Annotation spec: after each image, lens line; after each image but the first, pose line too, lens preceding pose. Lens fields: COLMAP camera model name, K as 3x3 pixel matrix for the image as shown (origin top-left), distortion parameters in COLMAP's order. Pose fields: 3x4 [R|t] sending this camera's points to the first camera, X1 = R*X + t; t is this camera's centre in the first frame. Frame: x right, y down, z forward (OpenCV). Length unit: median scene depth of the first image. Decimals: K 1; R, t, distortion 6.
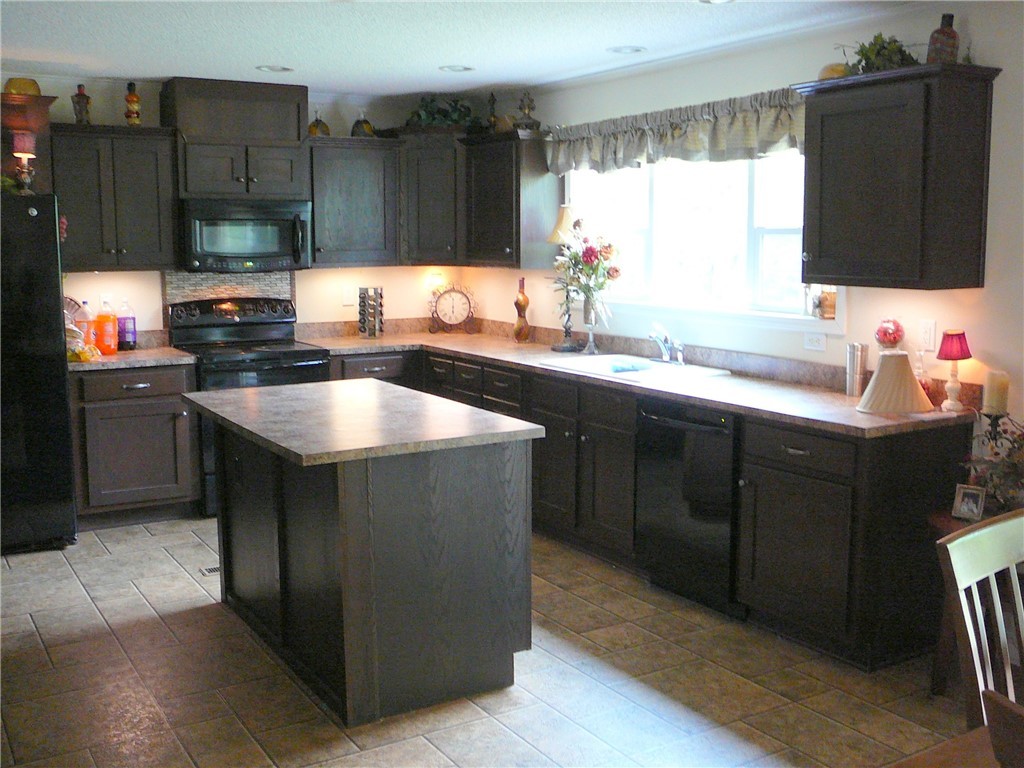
lens RADIAL K [[1058.3, 0, 512.0], [0, 1058.3, 384.0], [0, 0, 1]] dist [-0.075341, 0.030602]
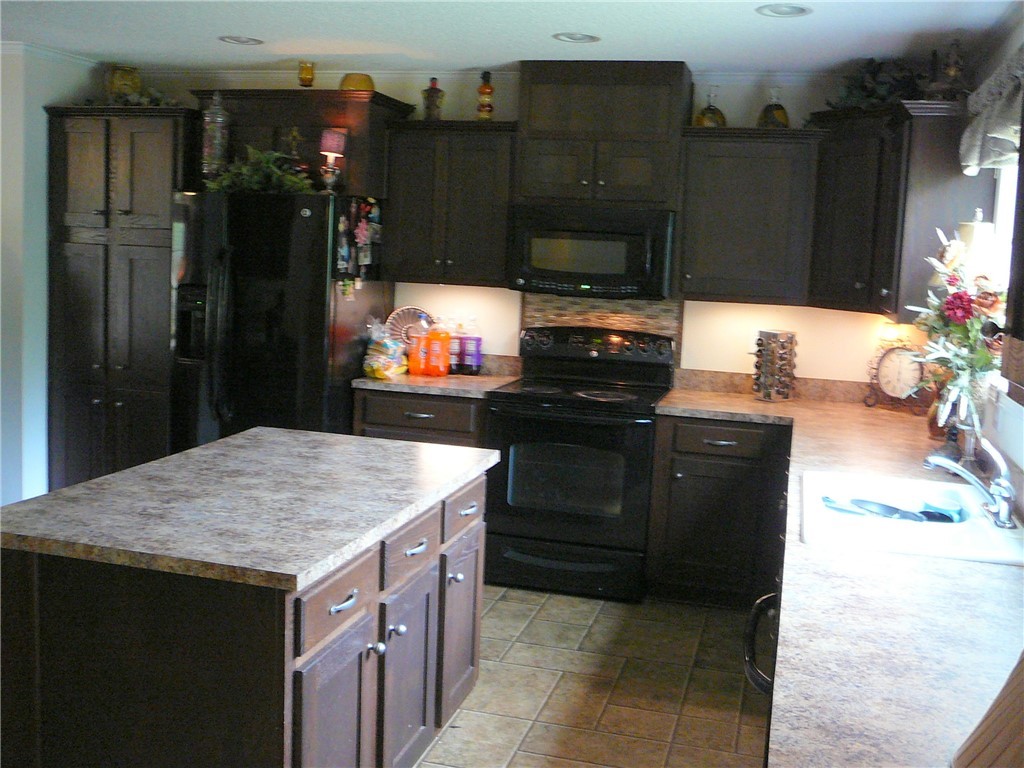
lens RADIAL K [[1058.3, 0, 512.0], [0, 1058.3, 384.0], [0, 0, 1]] dist [-0.075341, 0.030602]
pose [[0.683331, 0.123738, -0.719547, 0.302744], [-0.146698, 0.988705, 0.030710, -0.057097], [0.715219, 0.084571, 0.693764, 0.404191]]
